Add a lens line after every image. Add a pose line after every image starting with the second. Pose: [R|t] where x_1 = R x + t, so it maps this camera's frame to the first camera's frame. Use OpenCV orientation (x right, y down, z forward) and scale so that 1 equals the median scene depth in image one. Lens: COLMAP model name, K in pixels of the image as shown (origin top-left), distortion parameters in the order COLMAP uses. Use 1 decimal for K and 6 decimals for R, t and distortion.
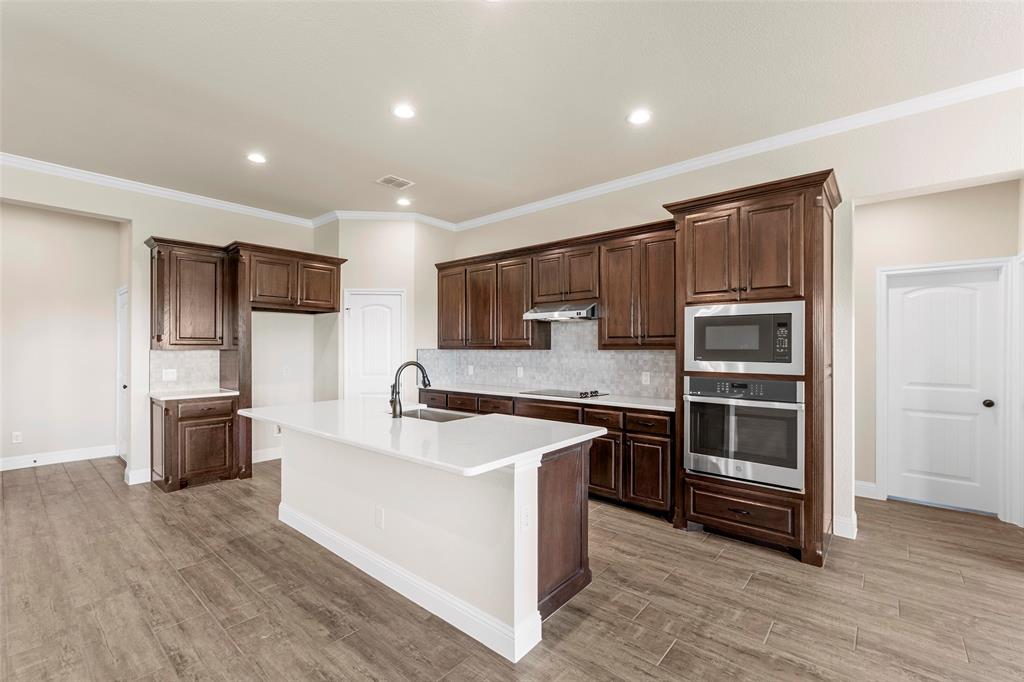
lens RADIAL K [[444.1, 0, 520.7], [0, 444.1, 345.1], [0, 0, 1]] dist [0.011489, -0.001839]
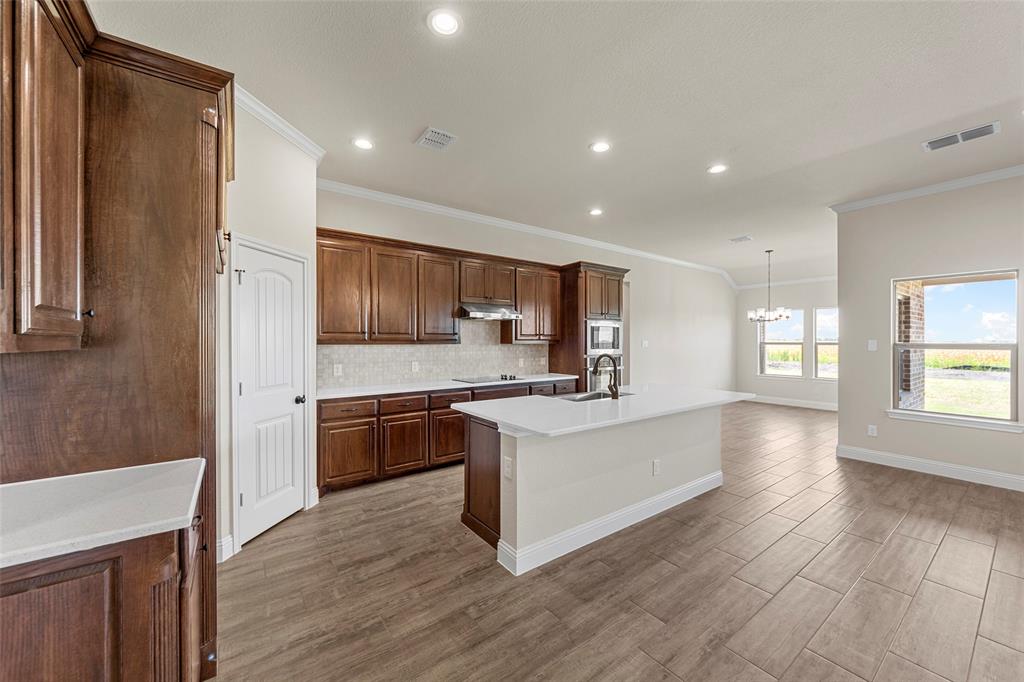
lens RADIAL K [[378.8, 0, 516.5], [0, 378.8, 343.9], [0, 0, 1]] dist [-0.002225, 0.000674]
pose [[0.236085, -0.005707, 0.971716, -0.980869], [-0.006512, 0.999951, 0.007455, 0.002104], [-0.971711, -0.008088, 0.236036, 0.731891]]
